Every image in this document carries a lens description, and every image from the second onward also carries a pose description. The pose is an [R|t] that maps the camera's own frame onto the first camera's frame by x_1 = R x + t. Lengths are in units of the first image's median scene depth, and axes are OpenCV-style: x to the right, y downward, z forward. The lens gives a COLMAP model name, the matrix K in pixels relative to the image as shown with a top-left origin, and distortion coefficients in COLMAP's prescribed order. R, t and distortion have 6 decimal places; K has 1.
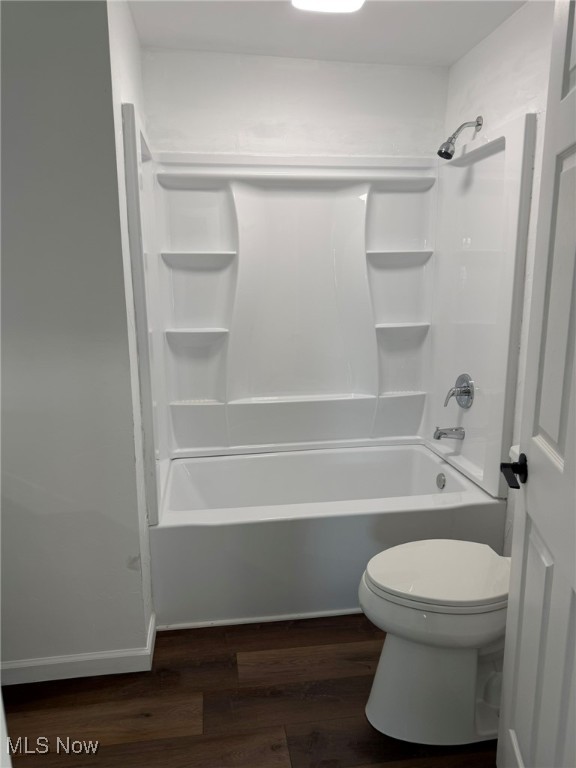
lens RADIAL K [[544.8, 0, 288.1], [0, 544.8, 385.4], [0, 0, 1]] dist [0.039000, -0.044150]
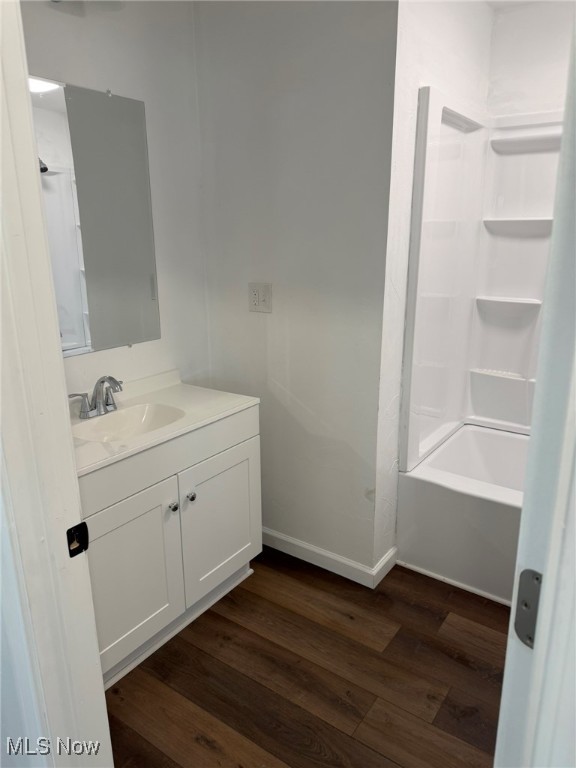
lens RADIAL K [[544.8, 0, 292.3], [0, 544.8, 385.2], [0, 0, 1]] dist [0.039000, -0.044150]
pose [[0.719624, 0.177051, -0.671412, 0.314196], [-0.137537, 0.984132, 0.112103, -0.010575], [0.680606, 0.011671, 0.732557, 0.030041]]
